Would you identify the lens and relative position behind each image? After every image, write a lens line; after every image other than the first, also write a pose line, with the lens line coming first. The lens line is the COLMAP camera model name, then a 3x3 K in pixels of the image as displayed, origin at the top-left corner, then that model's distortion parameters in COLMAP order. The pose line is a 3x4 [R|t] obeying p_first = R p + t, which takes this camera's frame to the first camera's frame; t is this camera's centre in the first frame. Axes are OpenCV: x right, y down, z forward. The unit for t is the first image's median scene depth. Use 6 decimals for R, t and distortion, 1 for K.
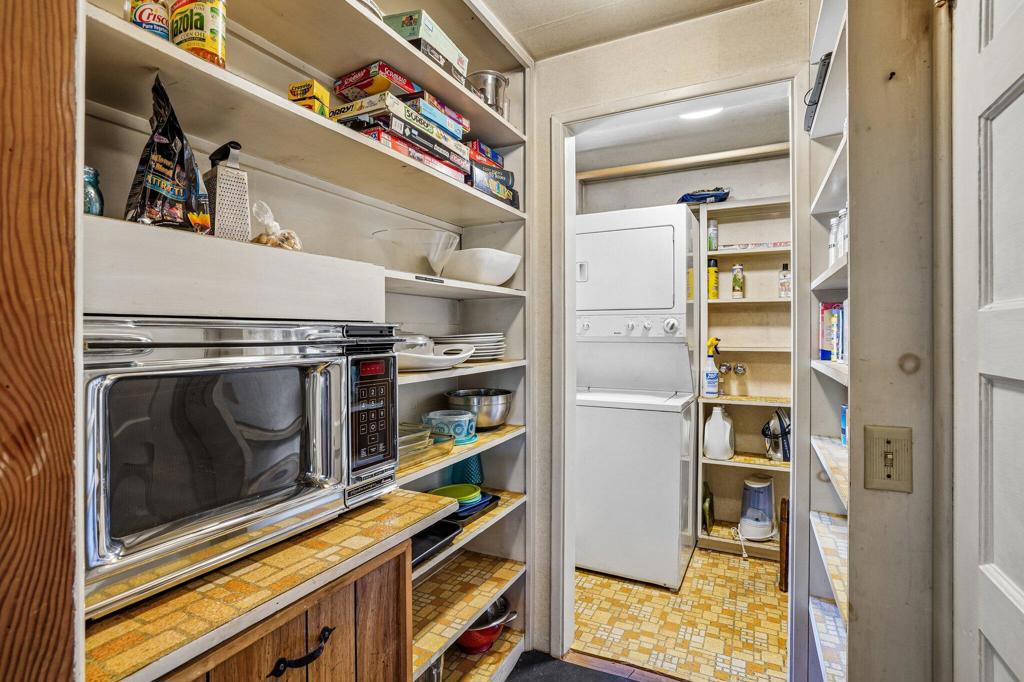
lens RADIAL K [[497.7, 0, 513.4], [0, 497.7, 340.0], [0, 0, 1]] dist [-0.028160, -0.000287]
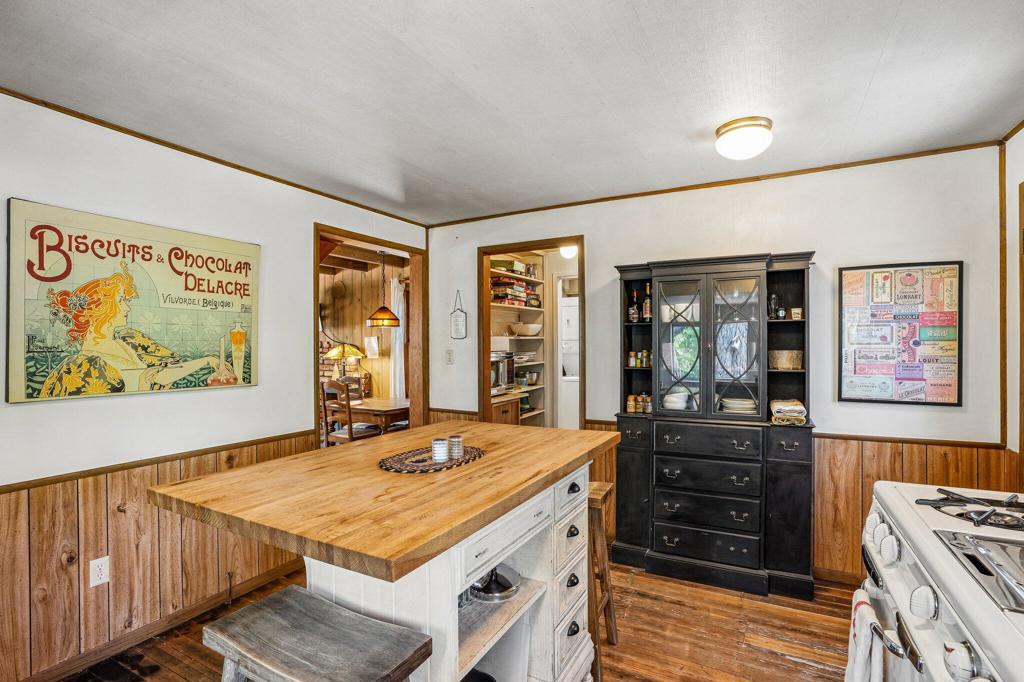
lens RADIAL K [[488.3, 0, 514.0], [0, 488.3, 341.6], [0, 0, 1]] dist [-0.038020, 0.007143]
pose [[0.999559, -0.006333, -0.029026, -0.067271], [0.006020, 0.999923, -0.010870, -0.042159], [0.029093, 0.010691, 0.999520, -1.855561]]
